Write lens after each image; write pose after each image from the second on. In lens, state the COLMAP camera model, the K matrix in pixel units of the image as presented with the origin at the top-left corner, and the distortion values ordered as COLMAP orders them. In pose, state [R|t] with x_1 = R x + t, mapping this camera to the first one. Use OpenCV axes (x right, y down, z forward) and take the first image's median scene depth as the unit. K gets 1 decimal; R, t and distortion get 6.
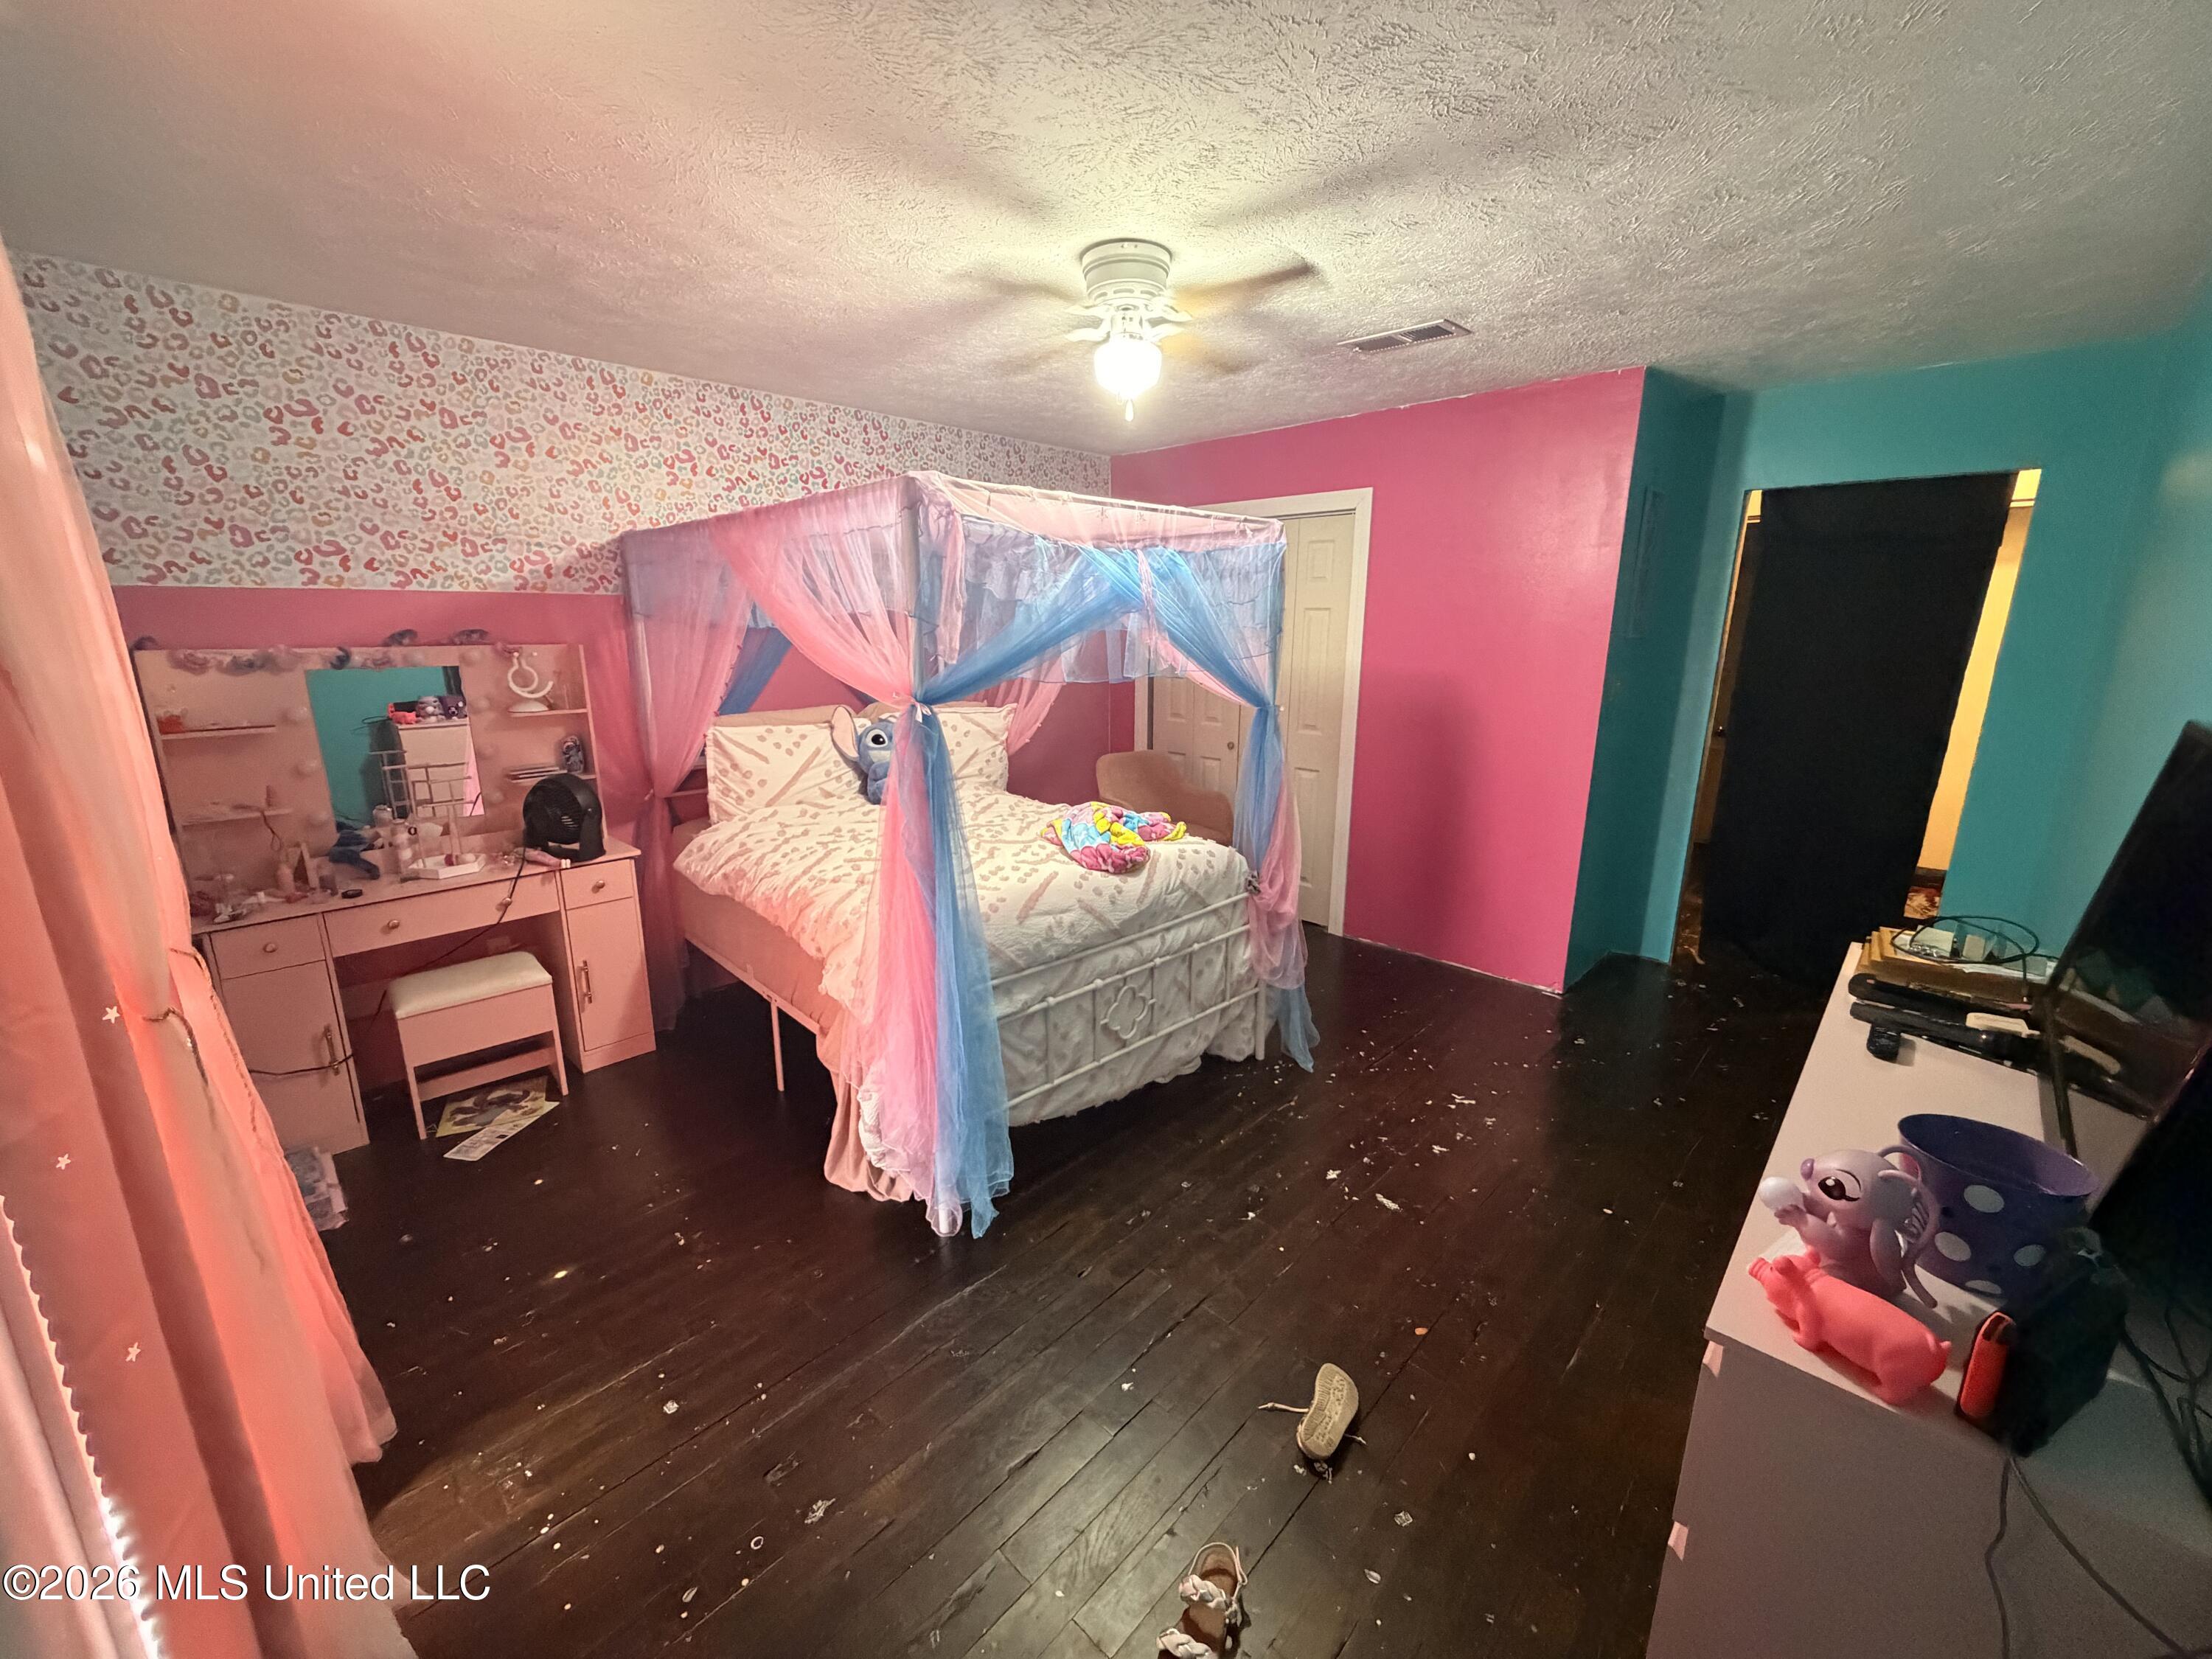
lens RADIAL K [[880.5, 0, 1100.7], [0, 880.5, 830.7], [0, 0, 1]] dist [-0.006066, 0.000404]
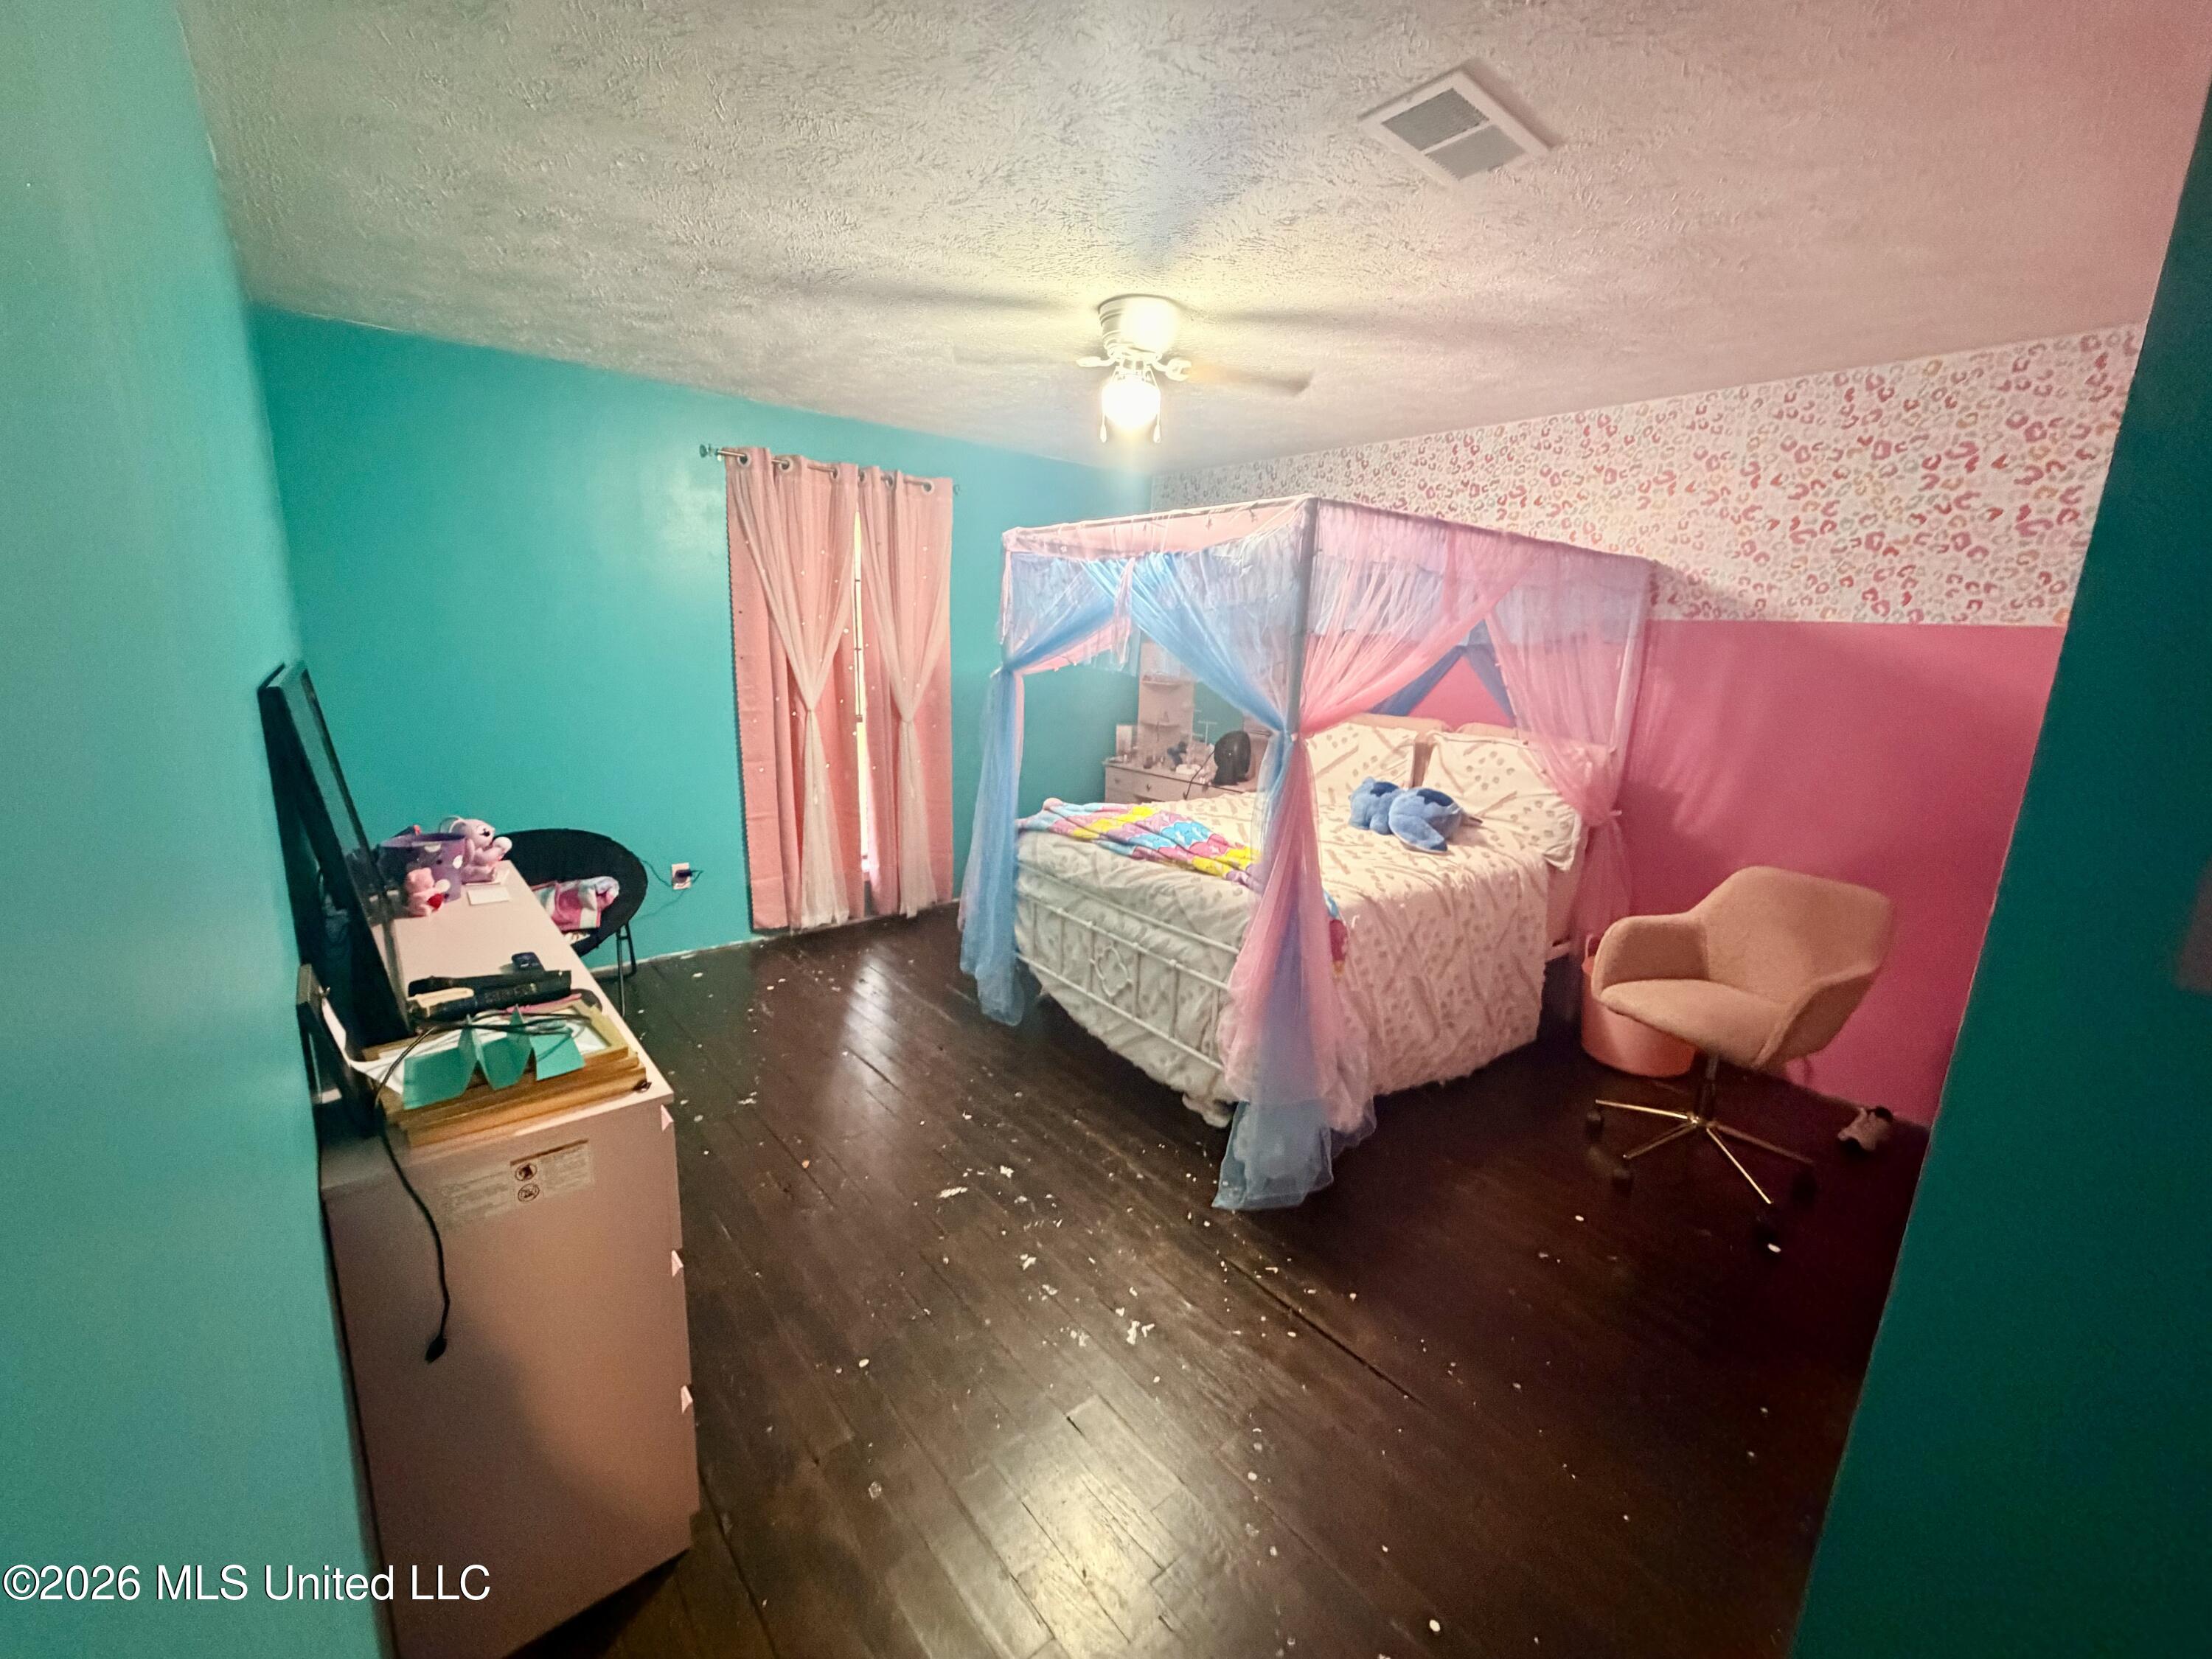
lens RADIAL K [[880.5, 0, 1100.3], [0, 880.5, 824.6], [0, 0, 1]] dist [-0.006066, 0.000404]
pose [[-0.095756, 0.208415, -0.973342, 0.798179], [-0.266585, 0.936745, 0.226805, -0.161265], [0.959043, 0.281196, -0.034138, 0.718036]]
